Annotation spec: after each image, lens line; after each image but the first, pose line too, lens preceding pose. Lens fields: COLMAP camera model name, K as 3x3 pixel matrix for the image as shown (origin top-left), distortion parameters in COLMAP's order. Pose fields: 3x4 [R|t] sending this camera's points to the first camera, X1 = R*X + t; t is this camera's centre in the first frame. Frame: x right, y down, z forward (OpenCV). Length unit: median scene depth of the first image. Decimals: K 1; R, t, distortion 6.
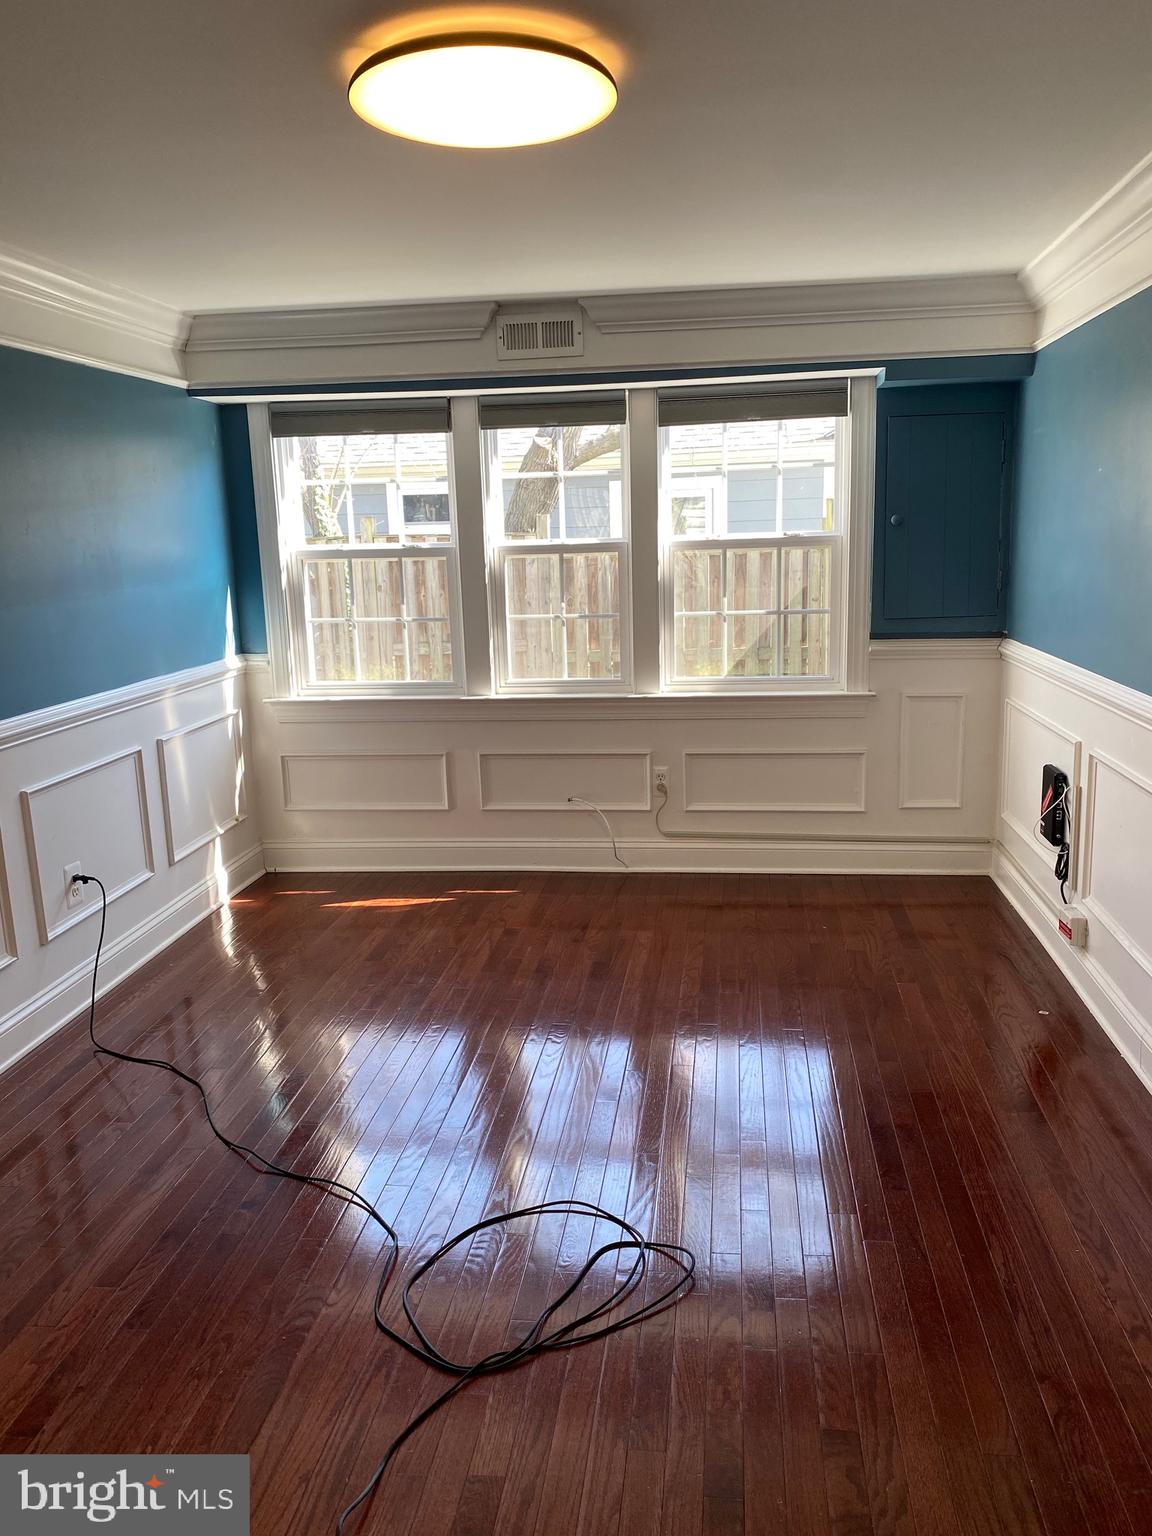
lens RADIAL K [[1168.5, 0, 581.0], [0, 1168.5, 765.1], [0, 0, 1]] dist [-0.033129, 0.000622]
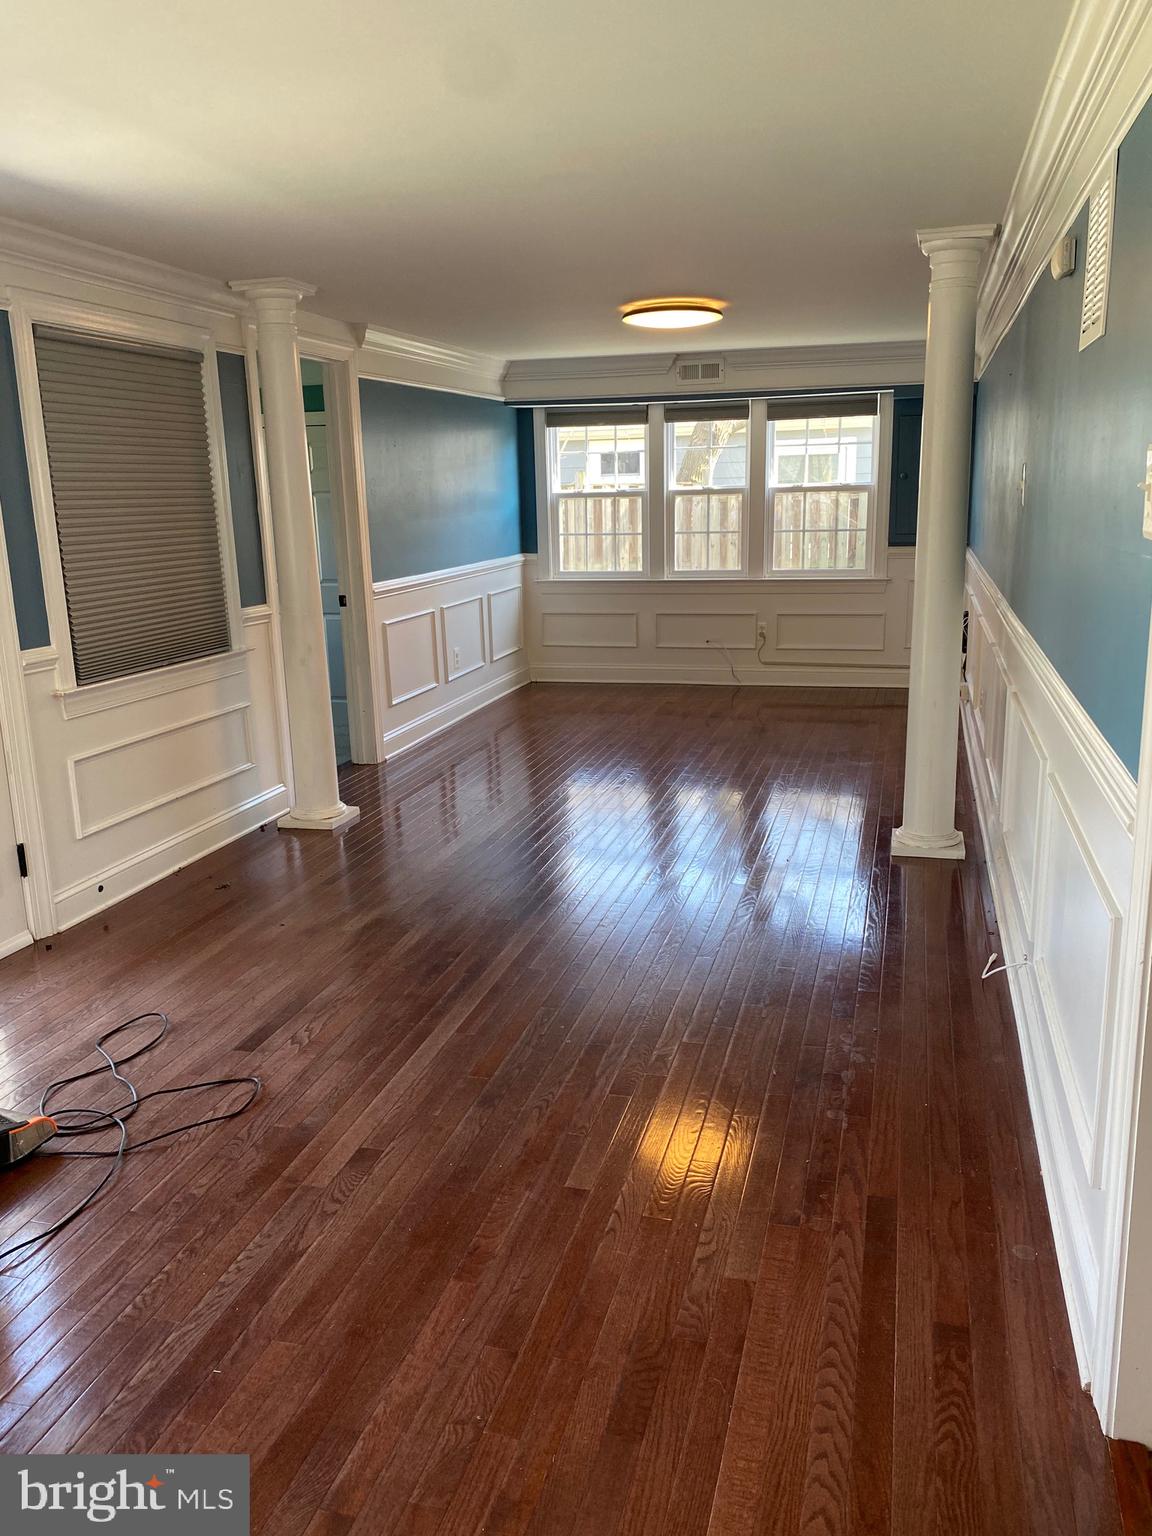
lens RADIAL K [[1168.5, 0, 576.0], [0, 1168.5, 772.9], [0, 0, 1]] dist [-0.033129, 0.000622]
pose [[0.987558, 0.040315, -0.152001, 0.068273], [-0.033241, 0.998255, 0.048797, 0.155695], [0.153703, -0.043137, 0.987175, -0.768680]]
